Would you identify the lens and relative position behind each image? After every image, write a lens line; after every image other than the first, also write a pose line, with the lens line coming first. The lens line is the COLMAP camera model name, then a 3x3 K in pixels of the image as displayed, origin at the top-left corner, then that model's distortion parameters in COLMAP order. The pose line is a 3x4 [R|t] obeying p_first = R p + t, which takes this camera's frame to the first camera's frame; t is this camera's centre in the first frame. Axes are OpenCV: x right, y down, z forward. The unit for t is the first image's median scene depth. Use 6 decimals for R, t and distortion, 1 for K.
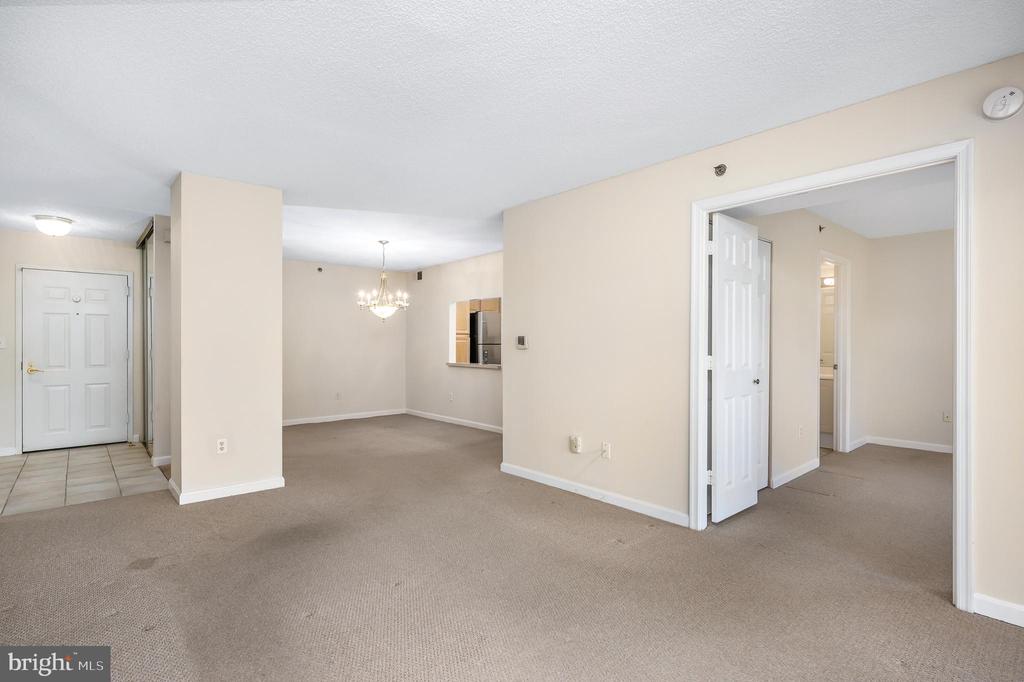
lens RADIAL K [[508.2, 0, 516.3], [0, 508.2, 341.8], [0, 0, 1]] dist [0.002244, 0.000048]
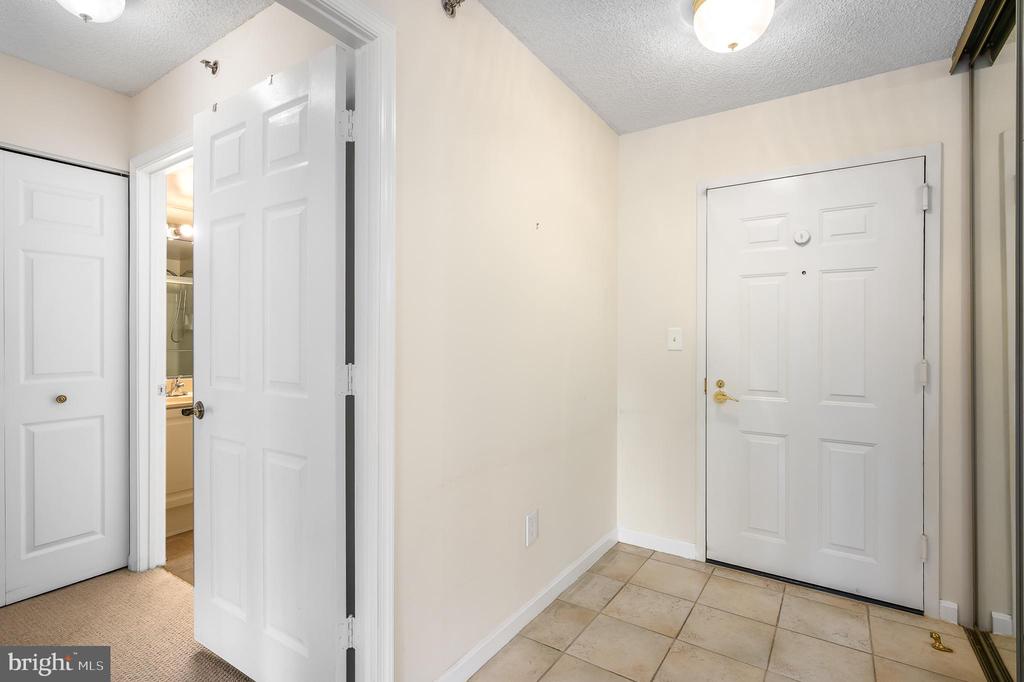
lens RADIAL K [[475.5, 0, 512.4], [0, 475.5, 339.7], [0, 0, 1]] dist [0.000923, -0.000214]
pose [[0.217229, 0.003588, -0.976114, -0.518614], [-0.001862, 0.999993, 0.003262, -0.000134], [0.976119, 0.001109, 0.217234, 0.667550]]
